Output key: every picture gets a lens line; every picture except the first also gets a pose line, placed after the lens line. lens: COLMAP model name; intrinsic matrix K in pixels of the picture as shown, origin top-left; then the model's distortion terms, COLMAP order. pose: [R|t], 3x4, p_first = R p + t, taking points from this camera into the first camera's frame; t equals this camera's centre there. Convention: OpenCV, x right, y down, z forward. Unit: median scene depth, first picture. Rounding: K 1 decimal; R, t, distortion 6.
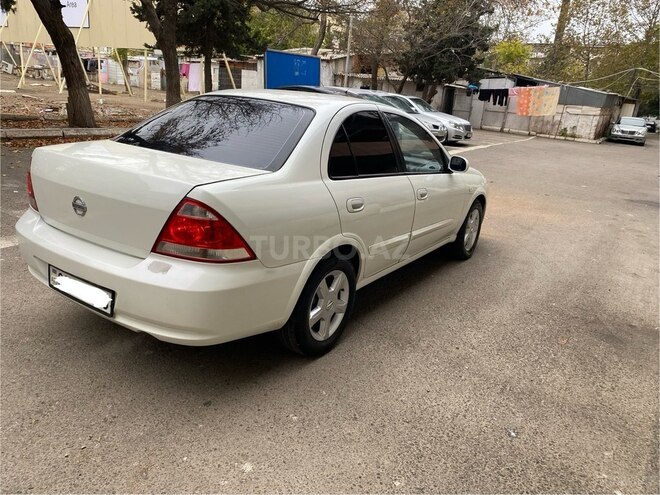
lens RADIAL K [[502.5, 0, 326.9], [0, 502.5, 245.0], [0, 0, 1]] dist [0.024921, -0.025918]
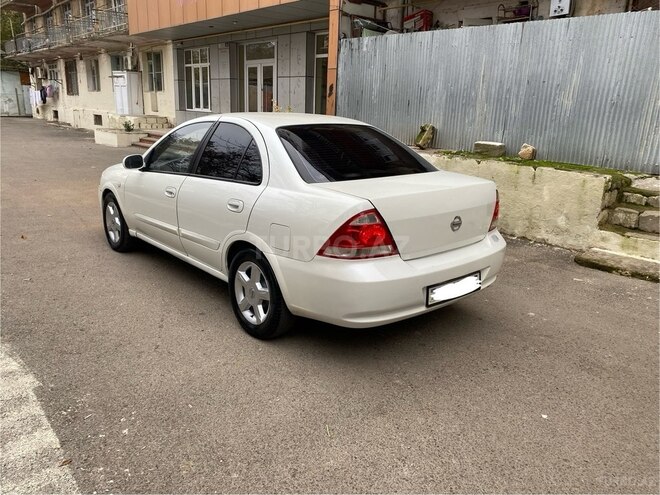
lens RADIAL K [[502.5, 0, 332.2], [0, 502.5, 241.1], [0, 0, 1]] dist [0.024921, -0.025918]
pose [[0.259968, -0.319656, 0.911173, -0.238639], [0.270510, 0.929942, 0.249061, -0.059870], [-0.926952, 0.181734, 0.328226, 0.119935]]
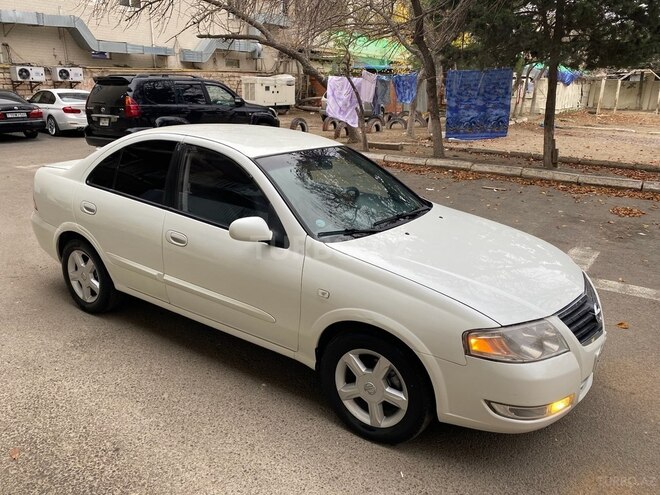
lens RADIAL K [[502.5, 0, 328.8], [0, 502.5, 241.6], [0, 0, 1]] dist [0.024921, -0.025918]
pose [[-0.003703, 0.204708, -0.978816, 0.218260], [-0.316089, 0.928398, 0.195359, -0.073134], [0.948722, 0.310116, 0.061268, 0.252365]]
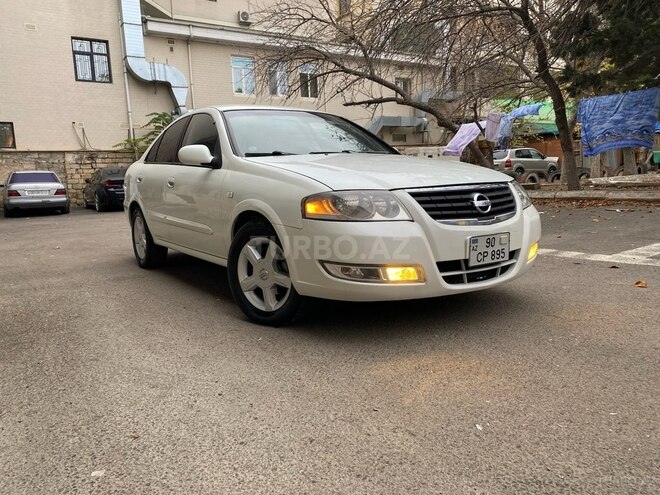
lens RADIAL K [[502.5, 0, 325.1], [0, 502.5, 245.6], [0, 0, 1]] dist [0.024921, -0.025918]
pose [[-0.376500, 0.051364, -0.924992, 0.225605], [-0.261349, 0.952018, 0.159242, -0.048612], [0.888788, 0.301700, -0.345011, 0.359781]]
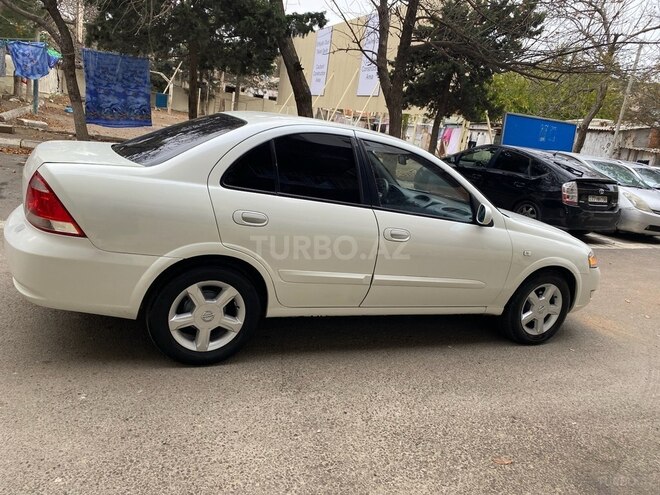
lens RADIAL K [[502.5, 0, 325.4], [0, 502.5, 245.2], [0, 0, 1]] dist [0.024921, -0.025918]
pose [[0.843286, 0.156399, -0.514207, 0.112356], [-0.221259, 0.972915, -0.066941, 0.000404], [0.489810, 0.170223, 0.855050, 0.042873]]
